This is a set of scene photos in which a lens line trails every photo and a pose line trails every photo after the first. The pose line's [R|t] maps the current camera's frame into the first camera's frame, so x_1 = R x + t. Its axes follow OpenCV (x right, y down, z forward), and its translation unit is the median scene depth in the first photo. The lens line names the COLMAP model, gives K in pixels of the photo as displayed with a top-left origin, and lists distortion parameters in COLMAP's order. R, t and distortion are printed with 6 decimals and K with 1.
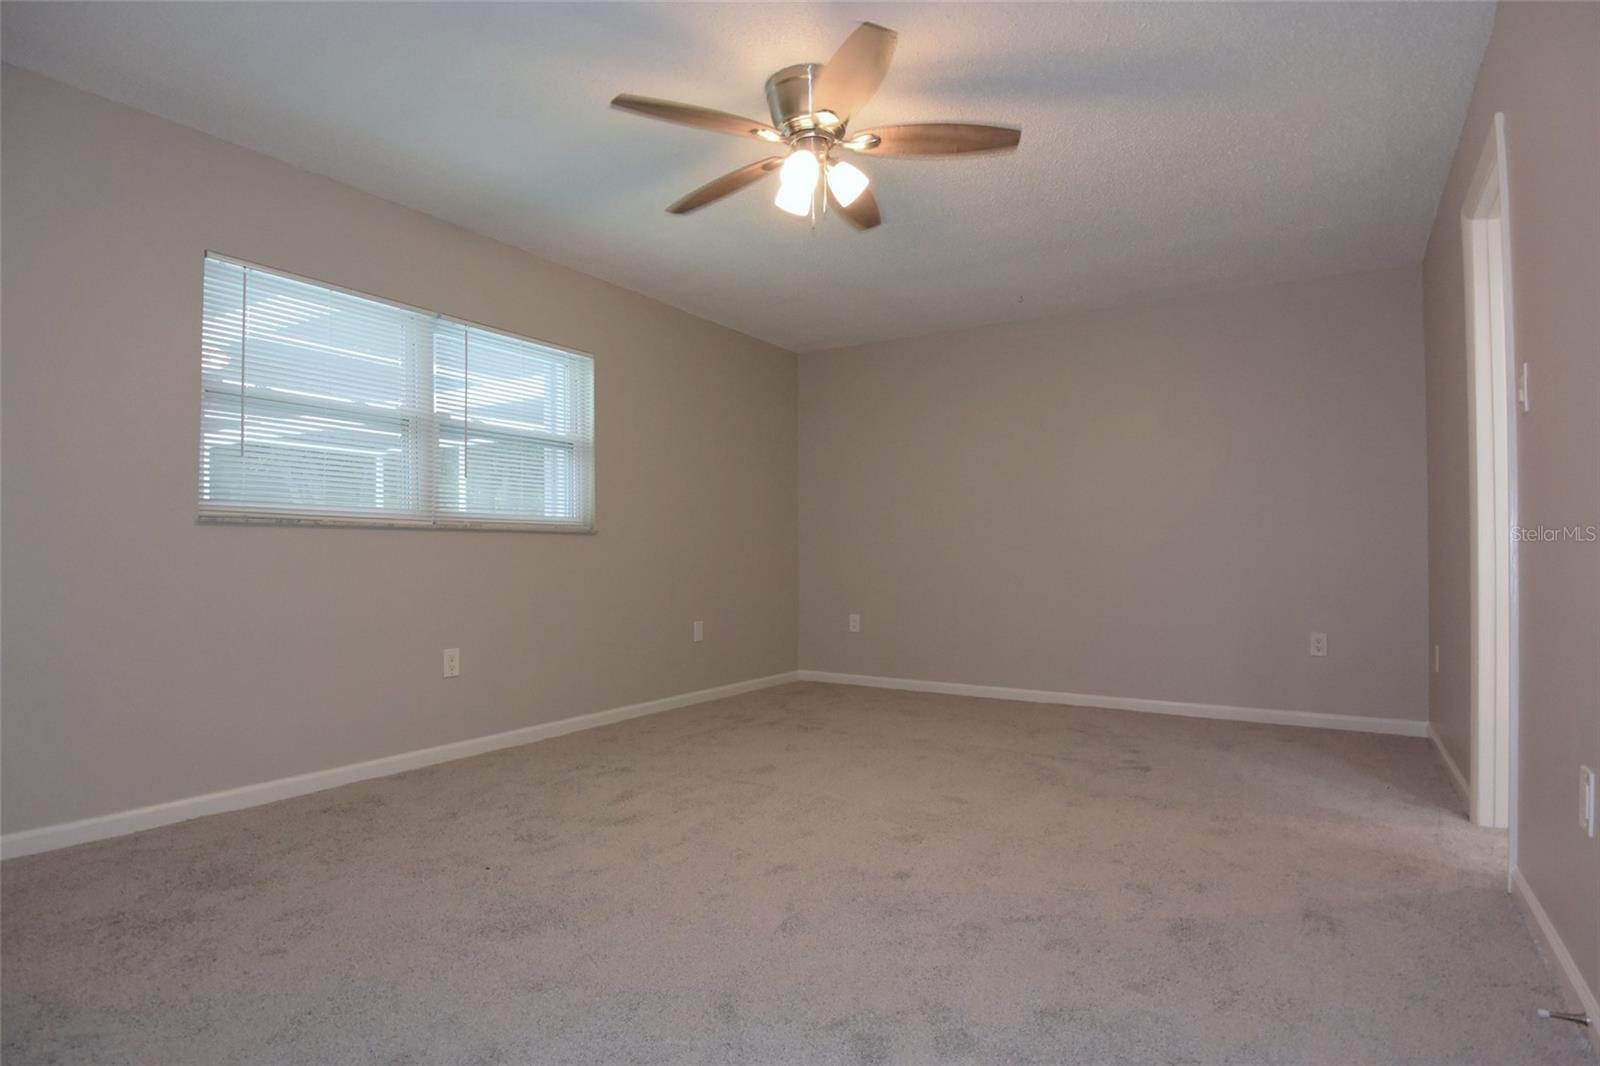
lens RADIAL K [[849.6, 0, 795.8], [0, 849.6, 535.7], [0, 0, 1]] dist [-0.001024, -0.027472]
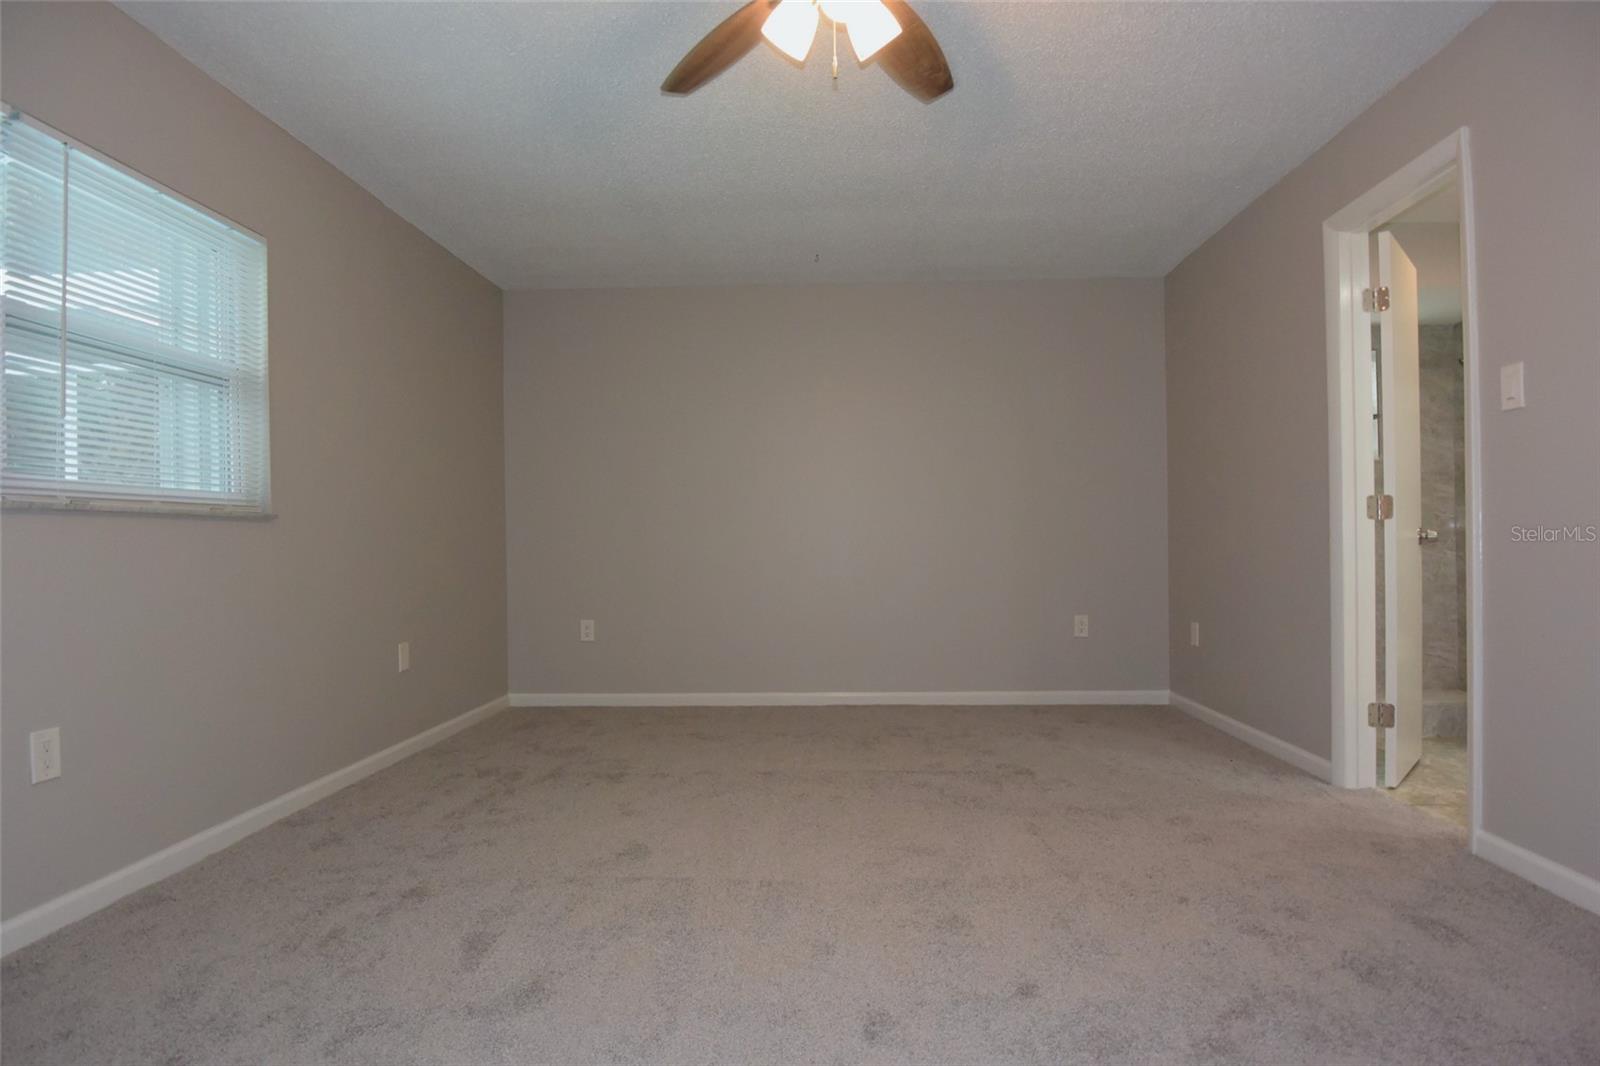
lens RADIAL K [[849.6, 0, 795.8], [0, 849.6, 535.7], [0, 0, 1]] dist [-0.001024, -0.027472]
pose [[0.862373, -0.005975, 0.506239, -0.217119], [-0.001357, 0.999900, 0.014112, 0.000573], [-0.506272, -0.012857, 0.862278, 0.250592]]
